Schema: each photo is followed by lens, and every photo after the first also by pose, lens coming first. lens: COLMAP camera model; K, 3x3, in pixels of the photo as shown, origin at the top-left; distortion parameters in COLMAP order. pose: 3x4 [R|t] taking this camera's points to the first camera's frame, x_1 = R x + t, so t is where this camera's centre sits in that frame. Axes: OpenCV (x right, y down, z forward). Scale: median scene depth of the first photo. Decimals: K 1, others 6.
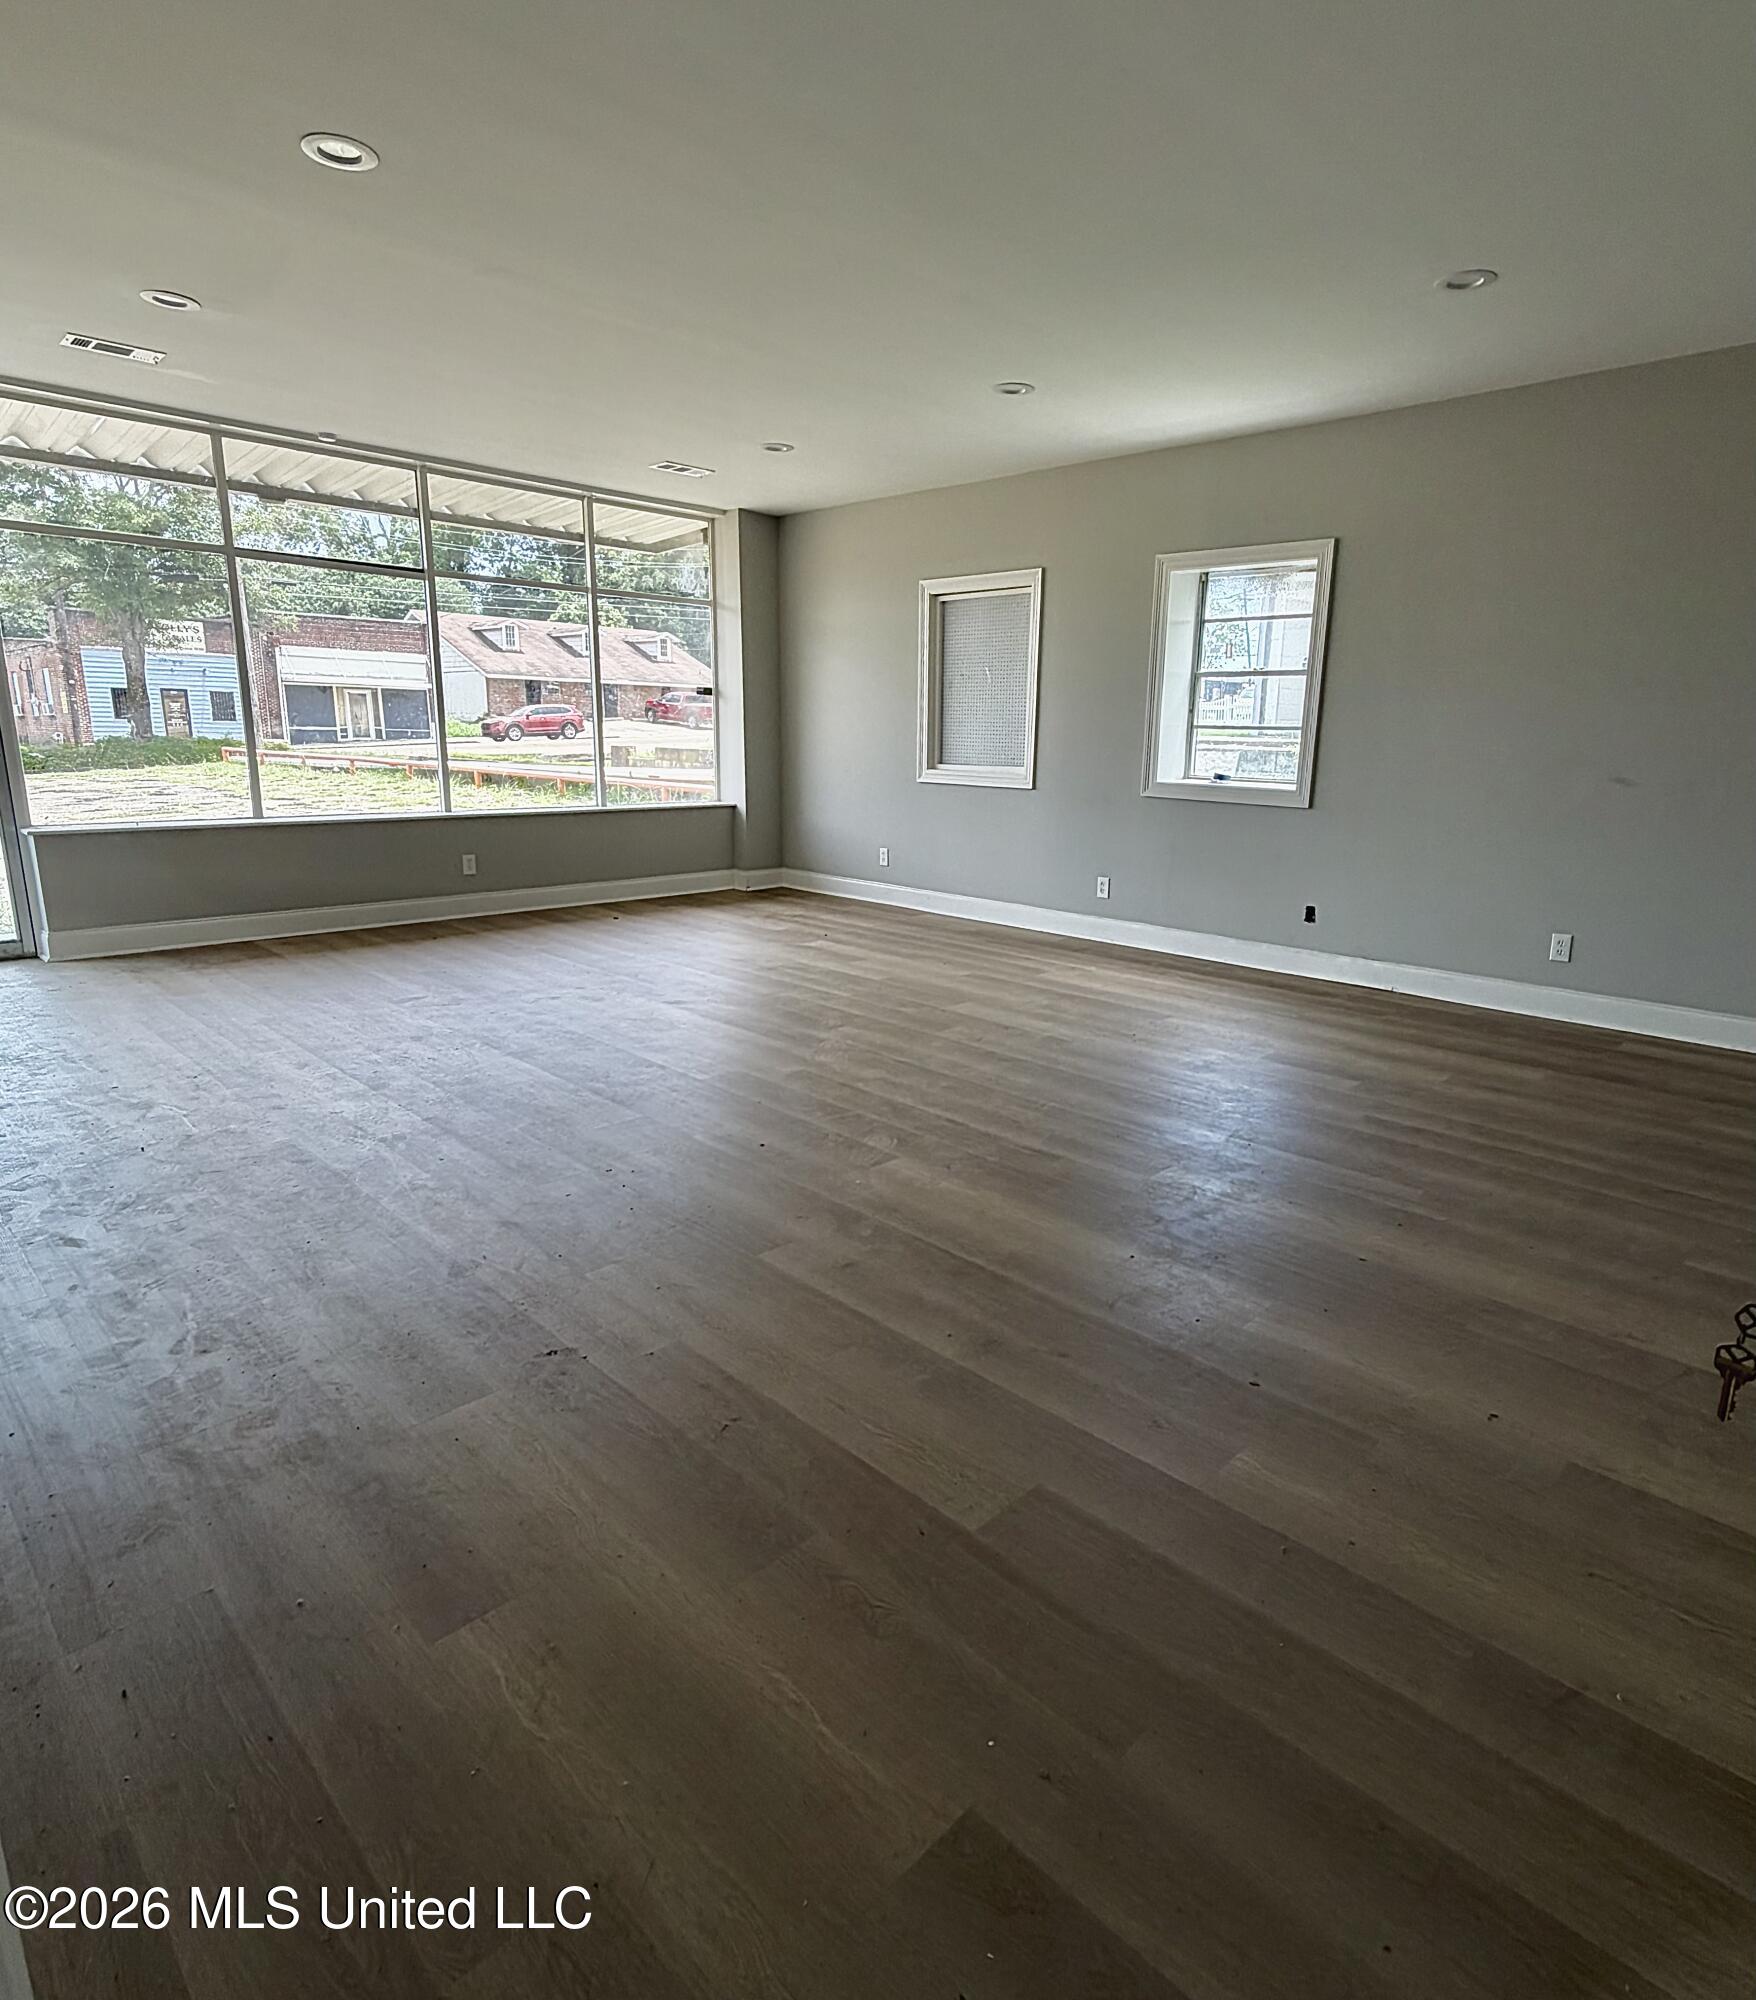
lens RADIAL K [[1117.8, 0, 932.9], [0, 1117.8, 992.7], [0, 0, 1]] dist [0.000223, -0.000618]
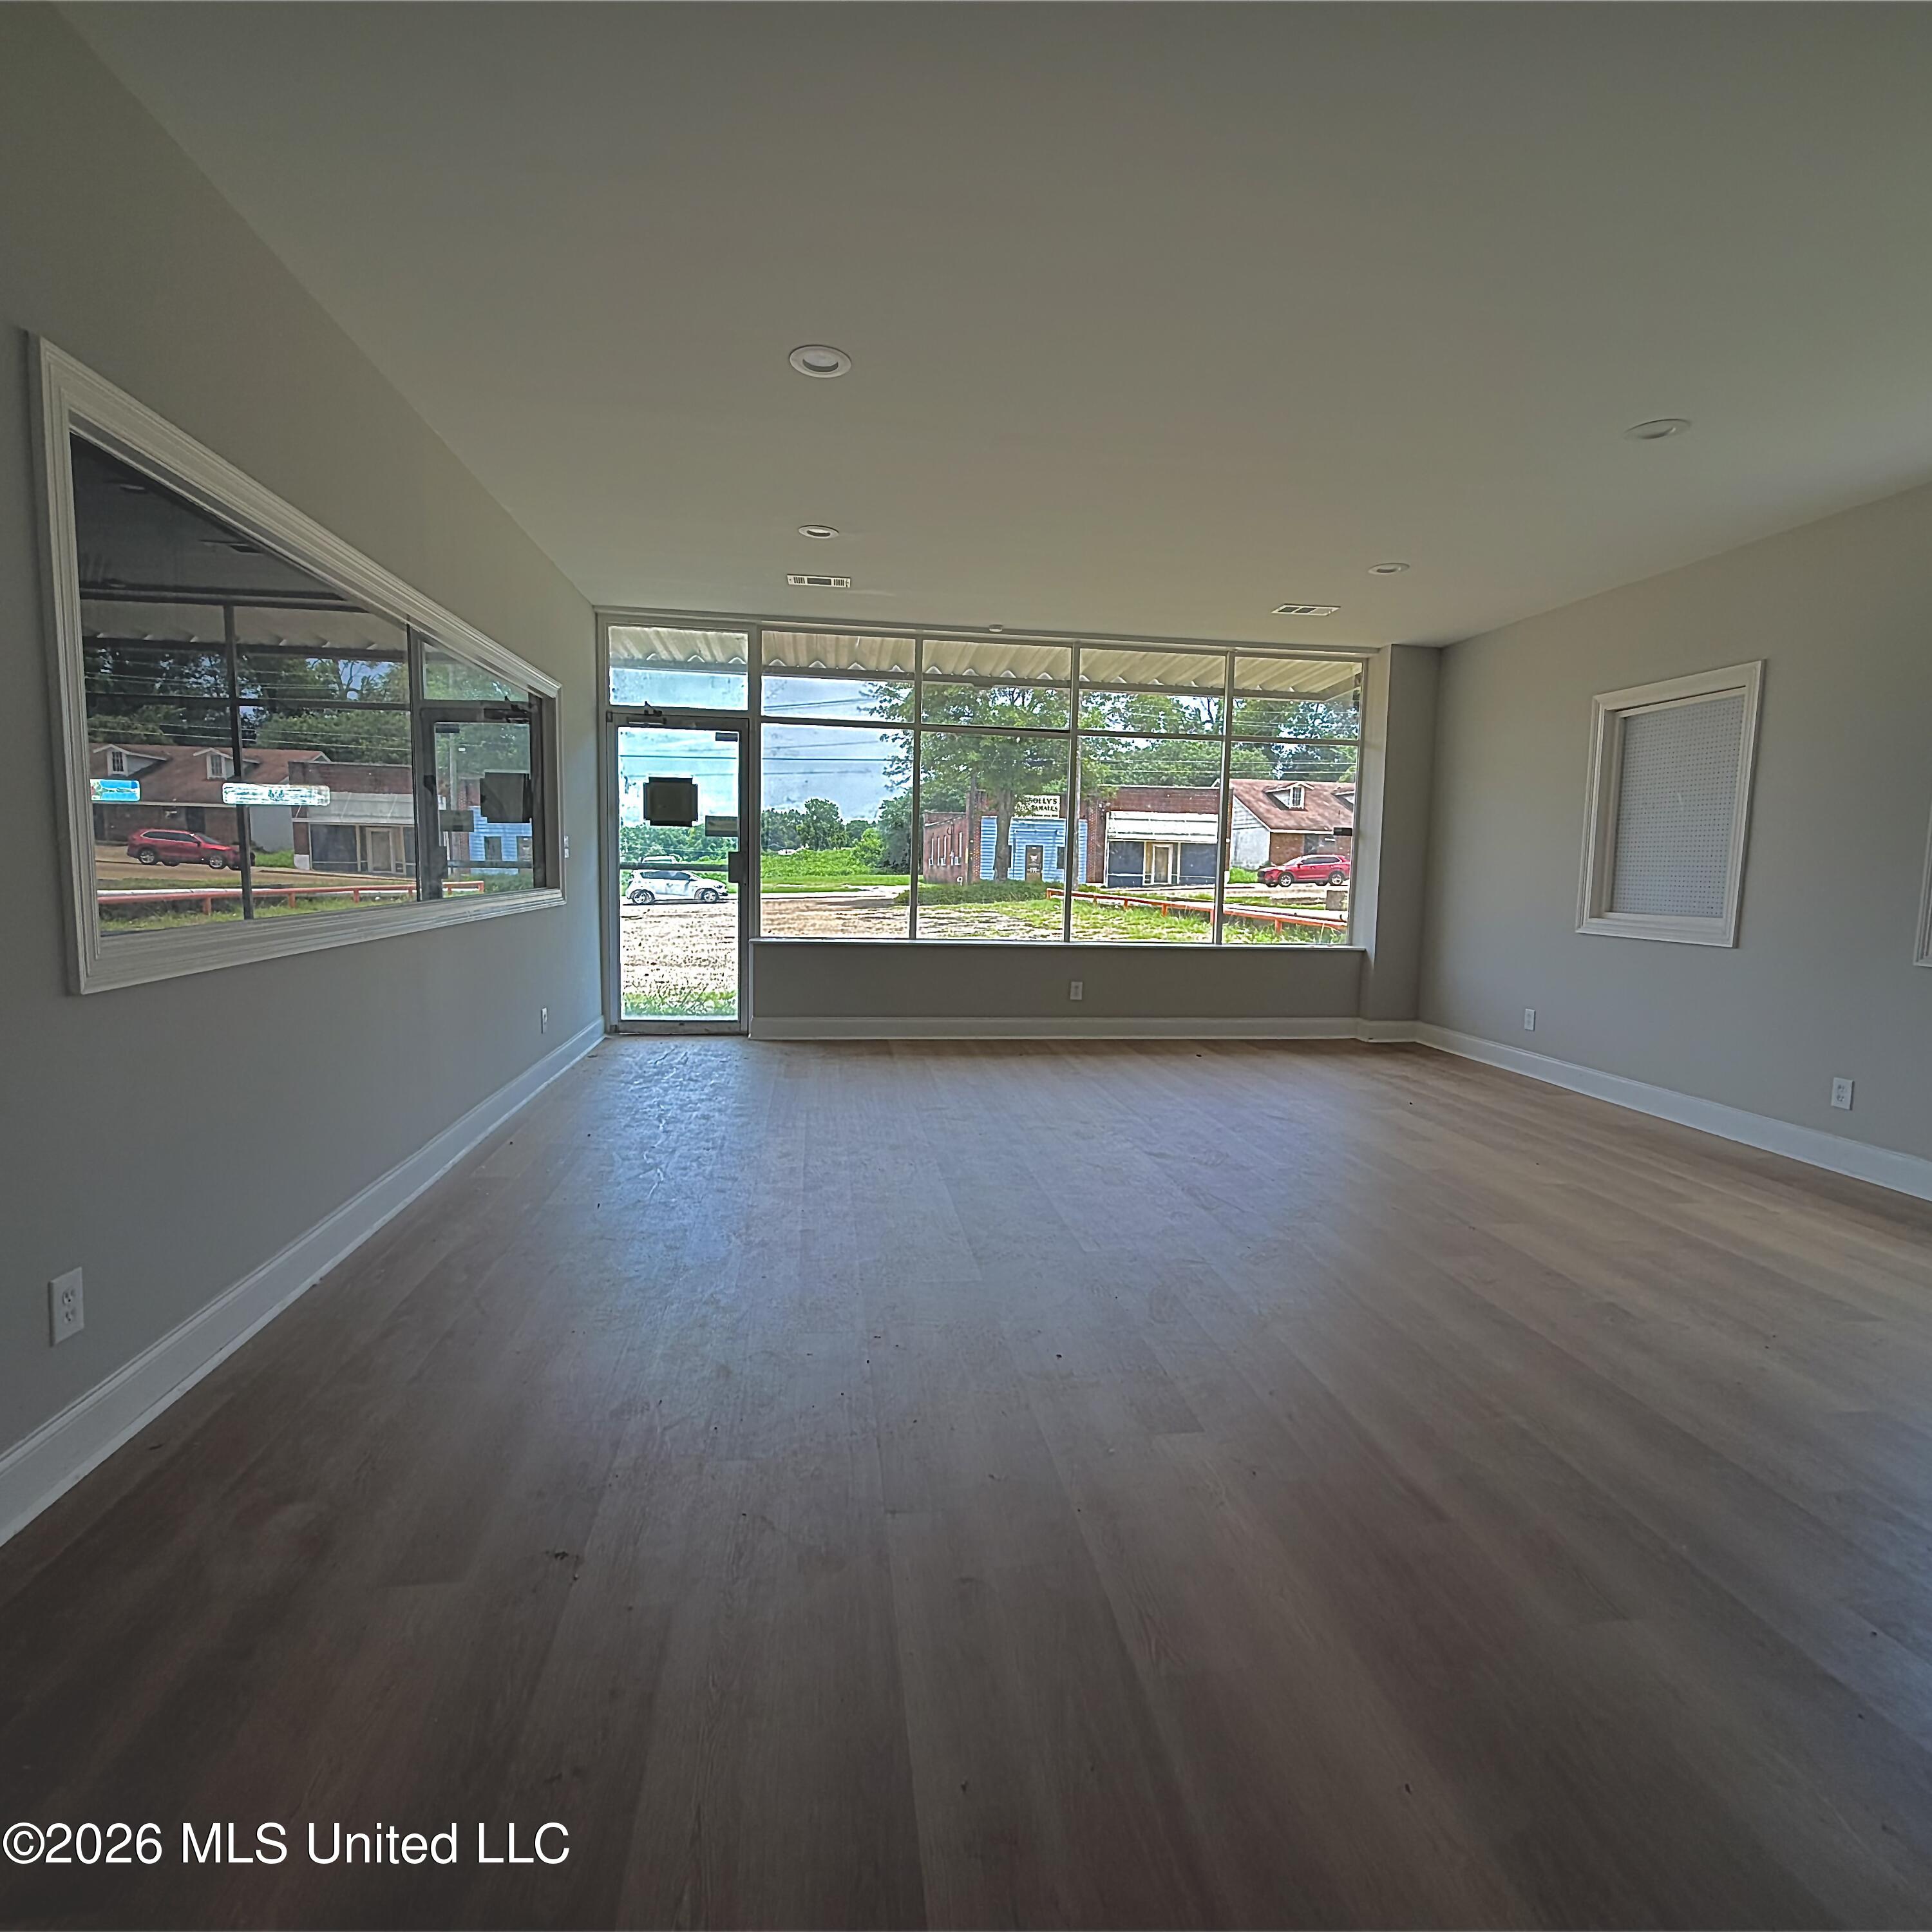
lens RADIAL K [[1023.8, 0, 966.0], [0, 1023.8, 966.0], [0, 0, 1]] dist [0.004403, 0.000309]
pose [[0.780234, 0.060224, -0.622582, 0.138383], [-0.150127, 0.984289, -0.092930, -0.036177], [0.607204, 0.165974, 0.777017, 0.193794]]
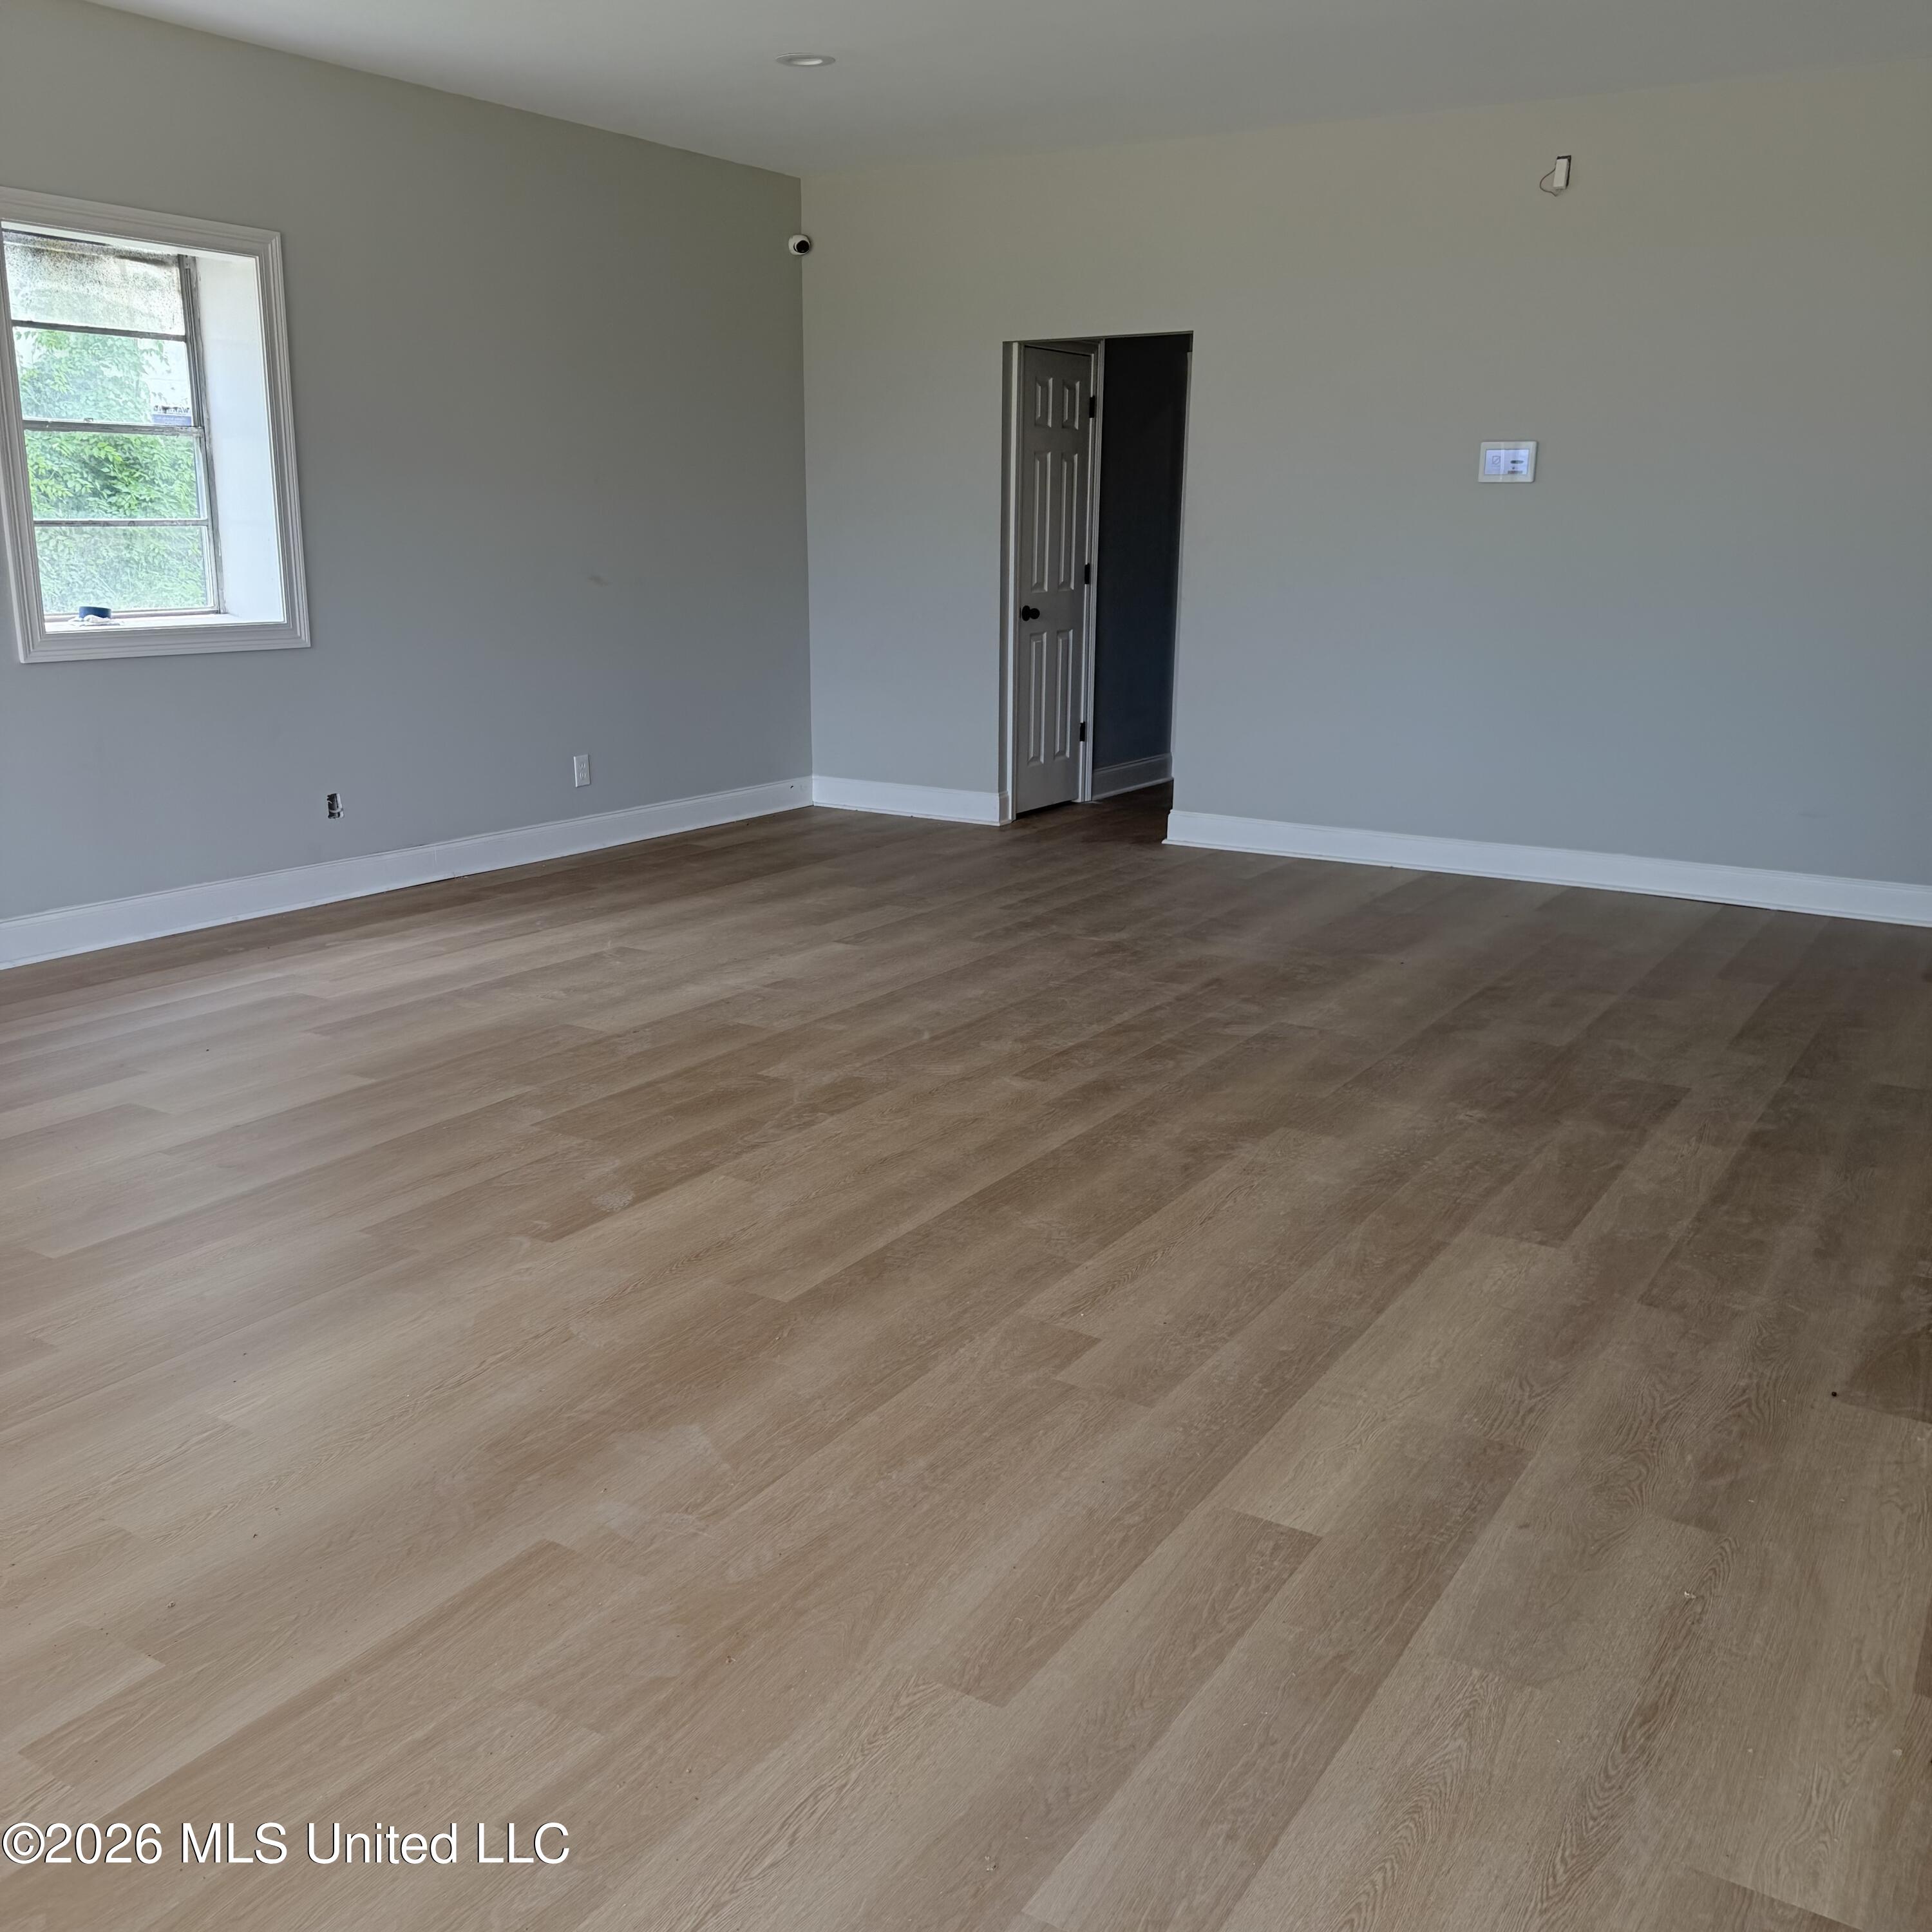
lens RADIAL K [[1772.4, 0, 966.0], [0, 1772.4, 966.0], [0, 0, 1]] dist [0.031987, -0.004176]
pose [[-0.183951, -0.258801, 0.948253, -0.765736], [0.216631, 0.930320, 0.295931, -0.216318], [-0.958766, 0.259858, -0.115069, 0.795749]]
